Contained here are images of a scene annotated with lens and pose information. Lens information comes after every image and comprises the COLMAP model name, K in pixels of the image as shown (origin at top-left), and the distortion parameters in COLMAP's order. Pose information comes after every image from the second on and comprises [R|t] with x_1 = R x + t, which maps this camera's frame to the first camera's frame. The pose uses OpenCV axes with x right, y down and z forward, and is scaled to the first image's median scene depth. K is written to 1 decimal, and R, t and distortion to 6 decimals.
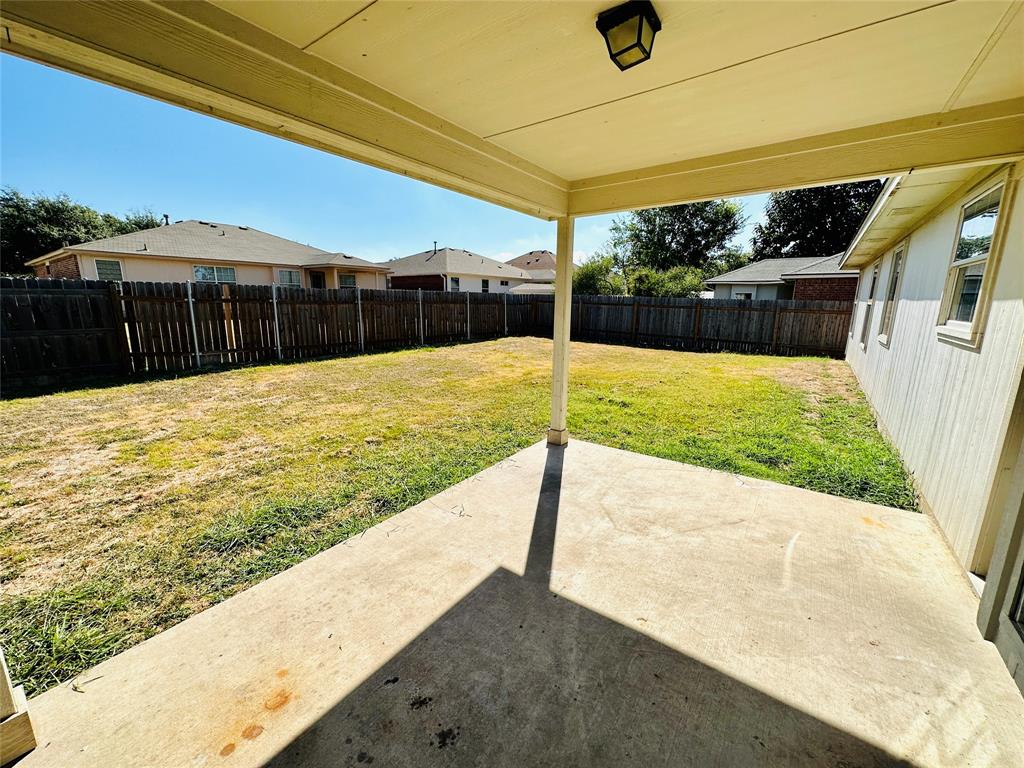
lens RADIAL K [[407.6, 0, 503.0], [0, 407.6, 385.2], [0, 0, 1]] dist [-0.003397, 0.000710]
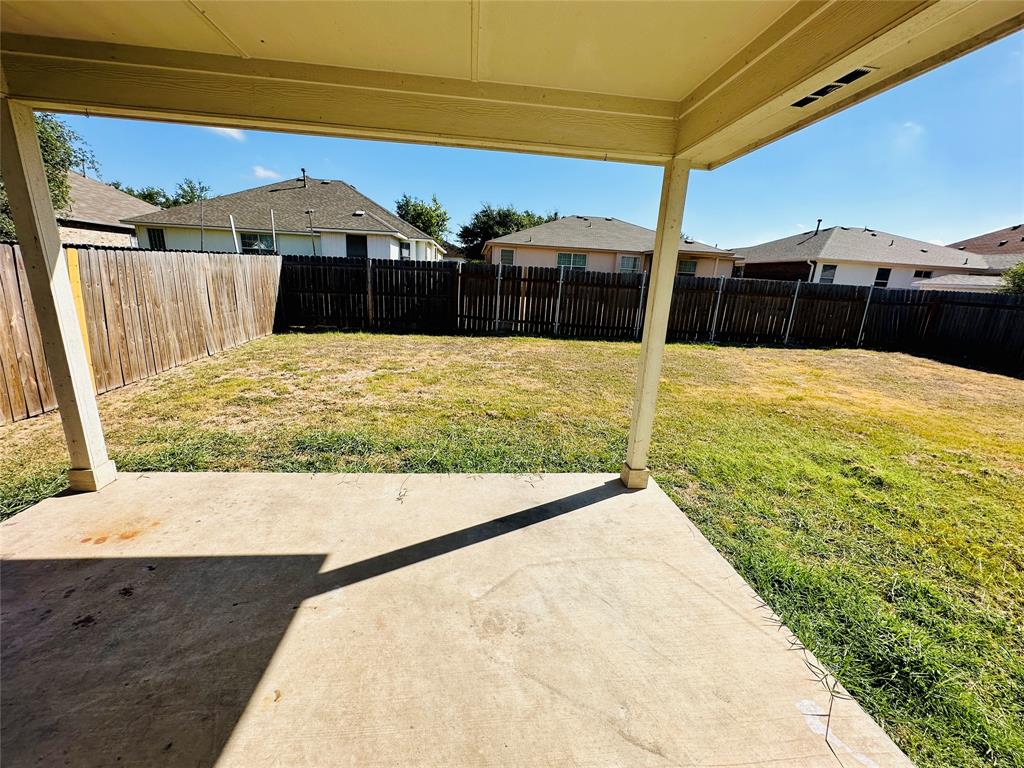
lens RADIAL K [[407.6, 0, 508.7], [0, 407.6, 378.7], [0, 0, 1]] dist [-0.003397, 0.000710]
pose [[0.669358, 0.206962, -0.713531, 0.279935], [-0.197783, 0.975397, 0.097379, -0.040234], [0.716130, 0.075943, 0.693824, 0.200319]]
